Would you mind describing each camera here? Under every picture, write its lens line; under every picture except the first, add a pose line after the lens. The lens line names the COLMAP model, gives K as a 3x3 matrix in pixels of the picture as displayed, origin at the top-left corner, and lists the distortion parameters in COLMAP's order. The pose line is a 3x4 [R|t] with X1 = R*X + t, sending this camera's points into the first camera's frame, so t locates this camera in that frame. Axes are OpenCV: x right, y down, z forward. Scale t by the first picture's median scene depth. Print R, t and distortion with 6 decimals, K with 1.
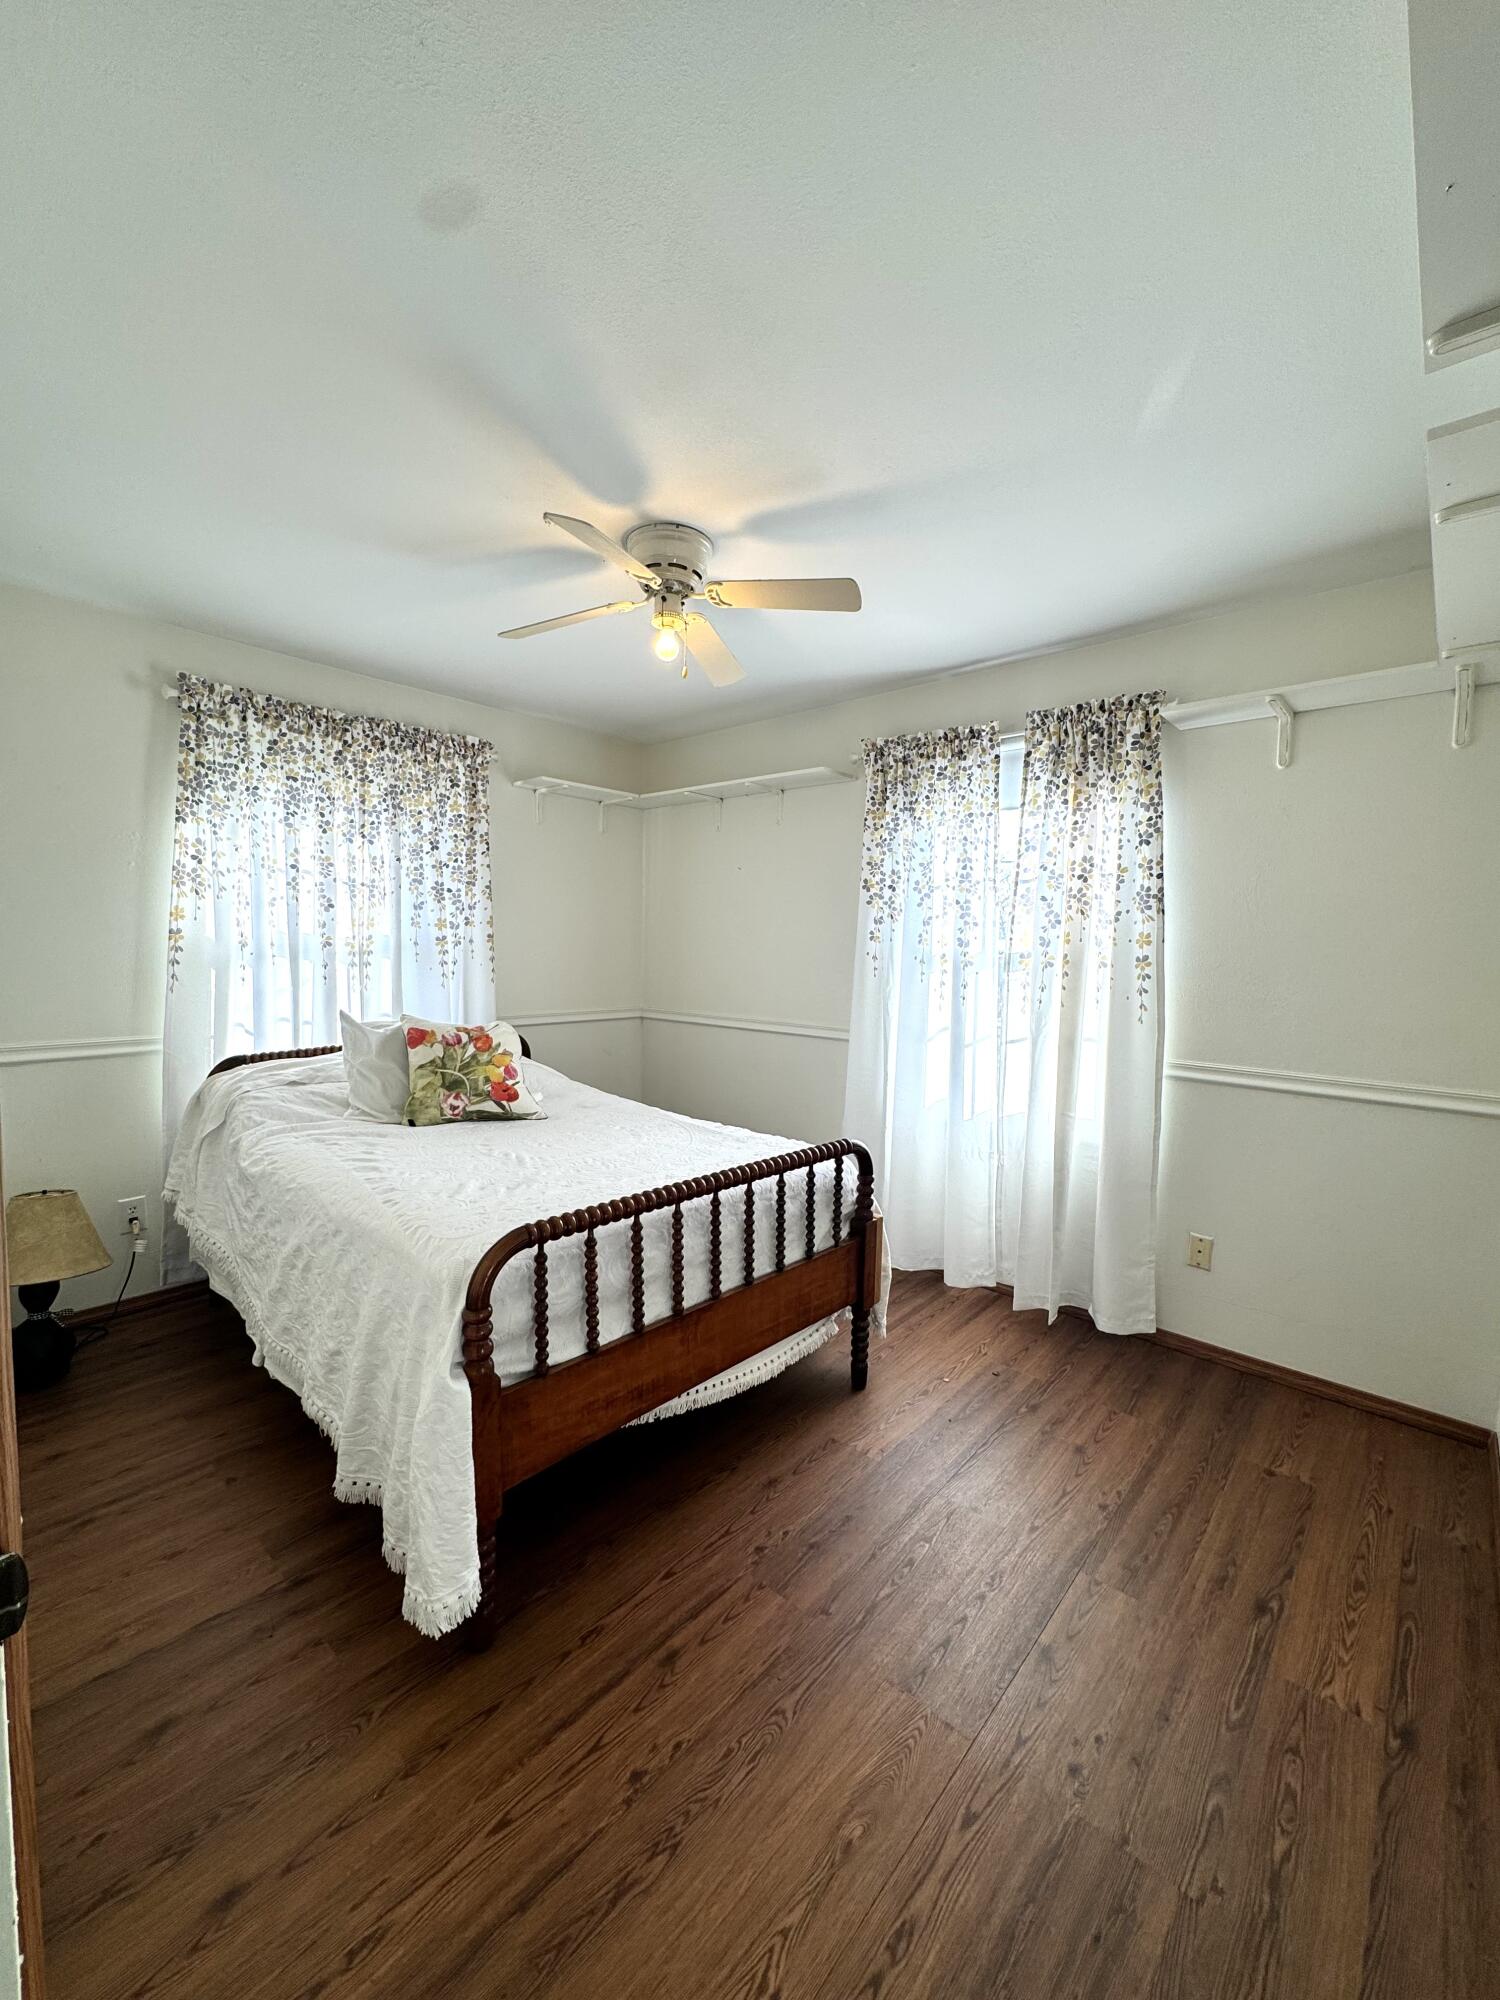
lens RADIAL K [[803.4, 0, 750.0], [0, 803.4, 1000.0], [0, 0, 1]] dist [-0.005946, 0.001041]
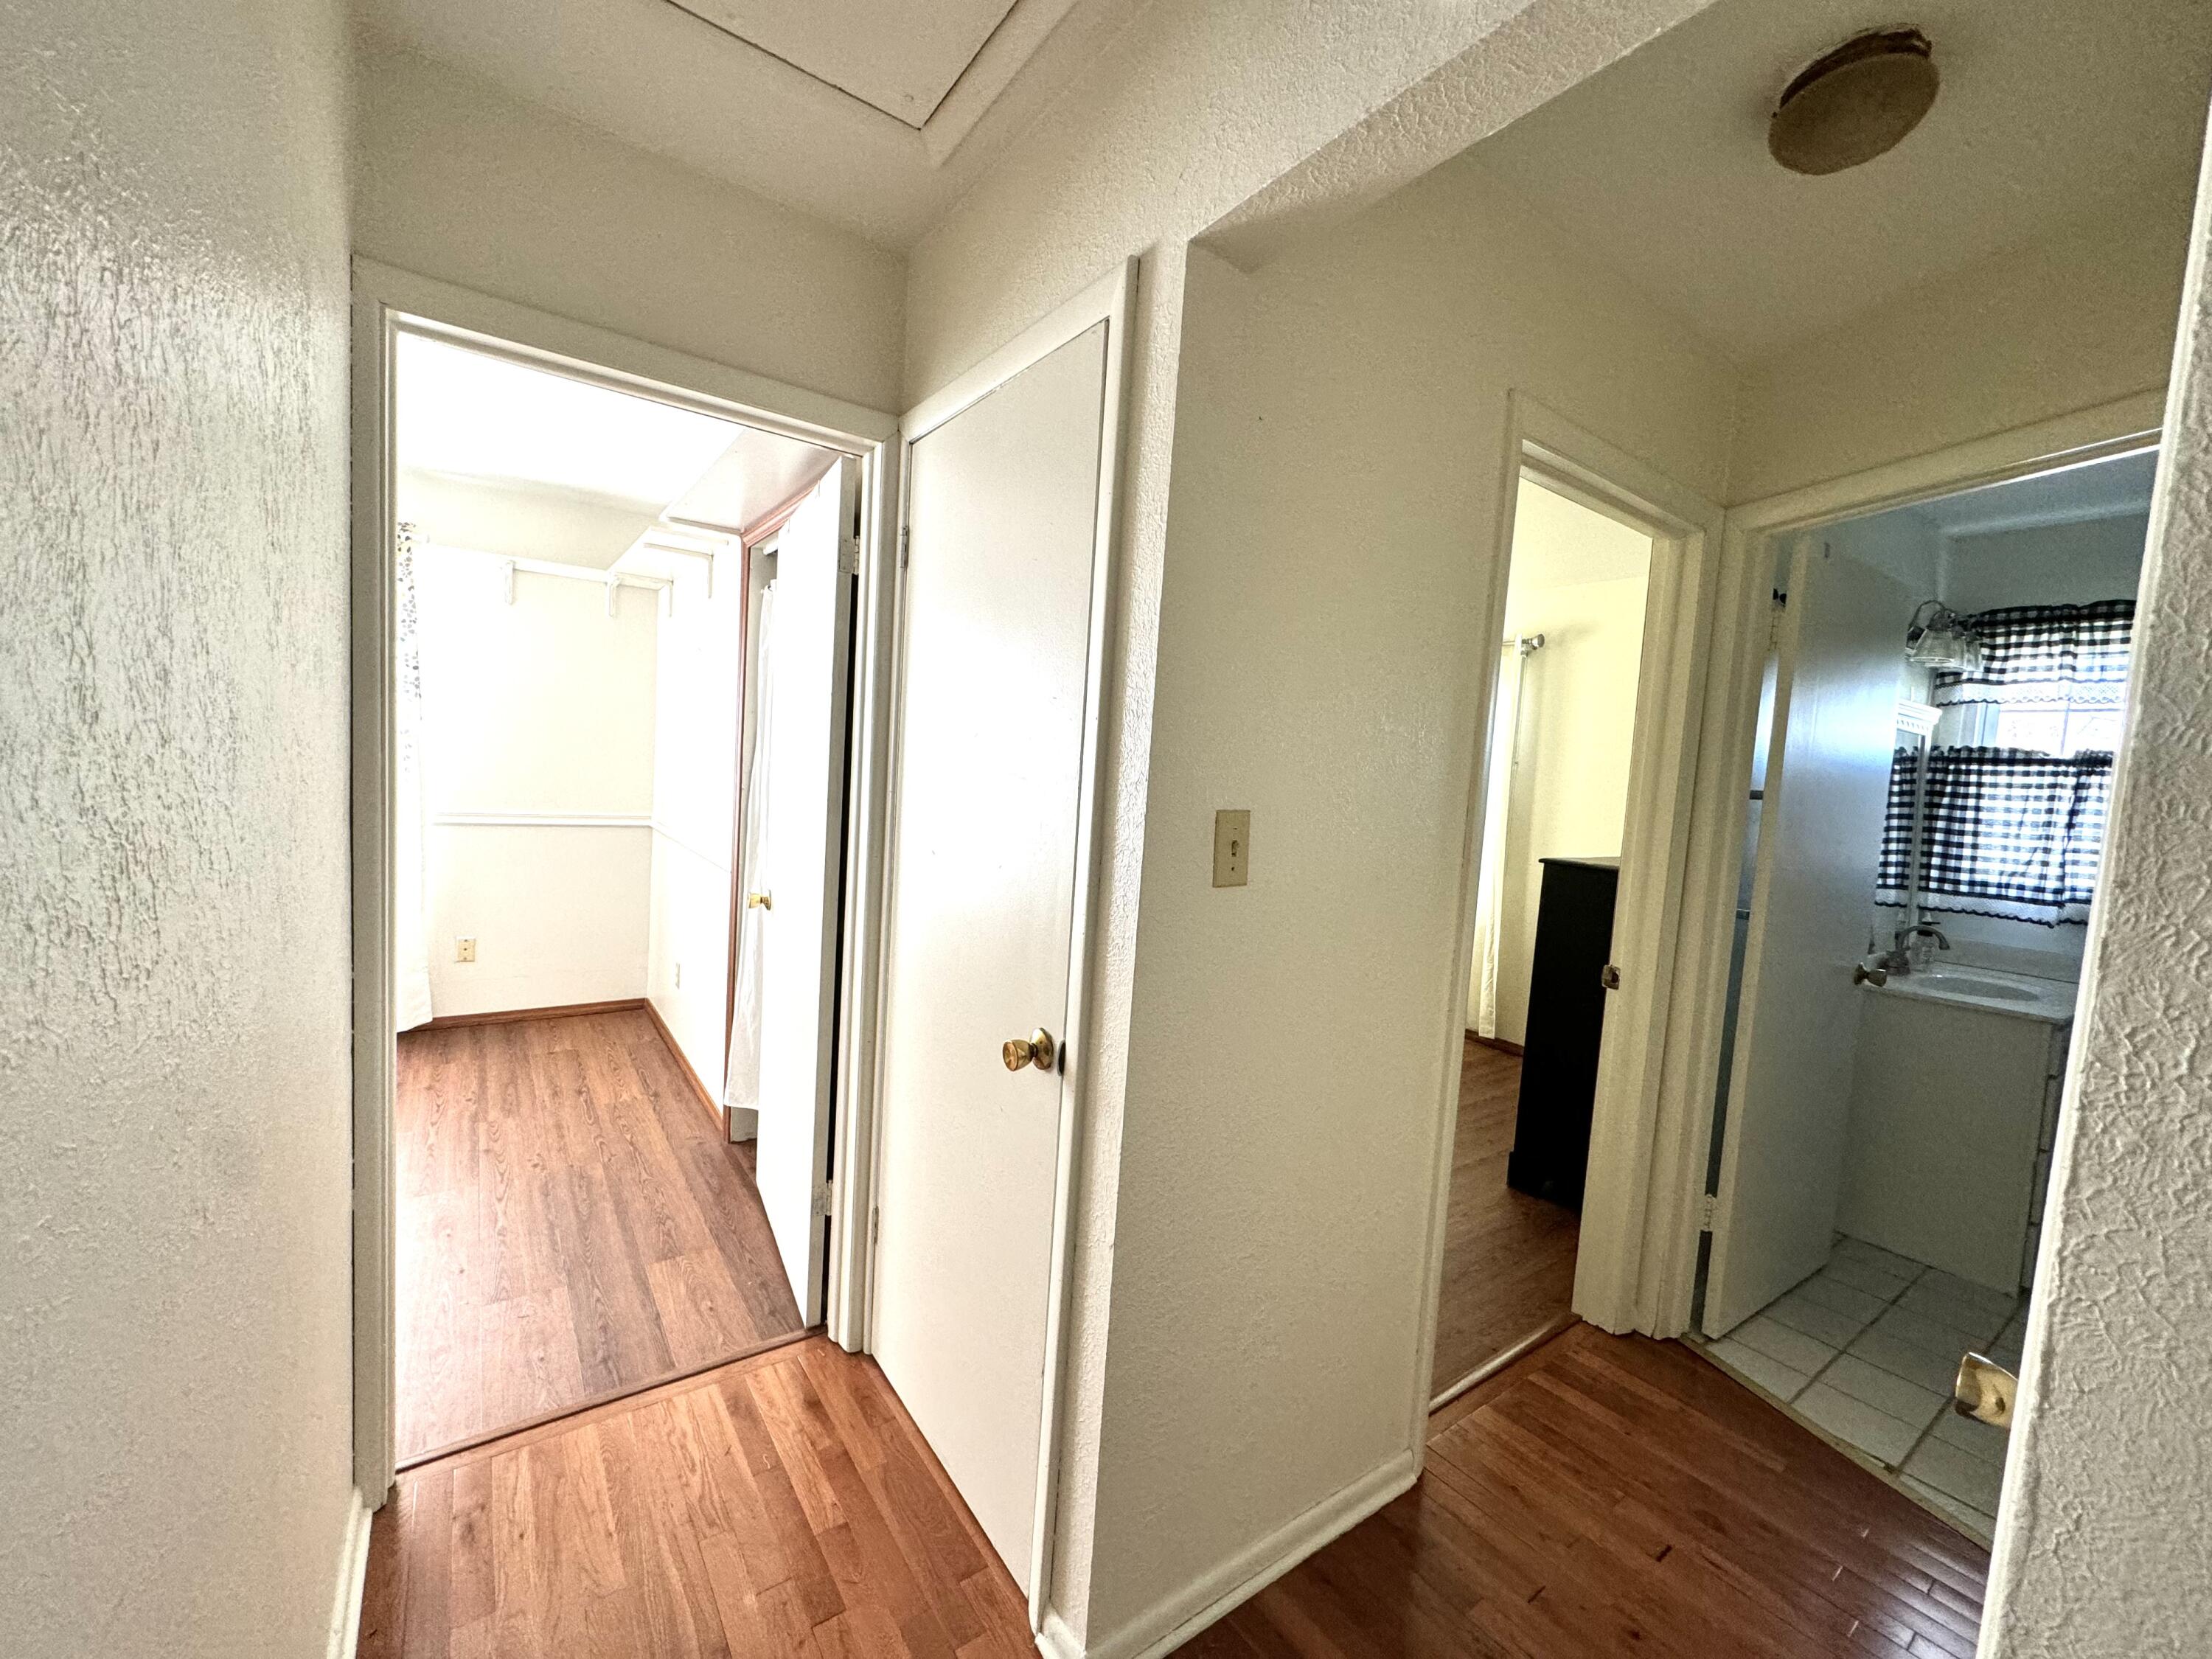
lens RADIAL K [[888.6, 0, 1106.0], [0, 888.6, 829.5], [0, 0, 1]] dist [-0.005946, 0.001041]
pose [[0.226115, -0.075541, 0.971167, -0.786879], [0.005923, 0.997077, 0.076177, 0.001036], [-0.974083, -0.011473, 0.225901, -0.492581]]
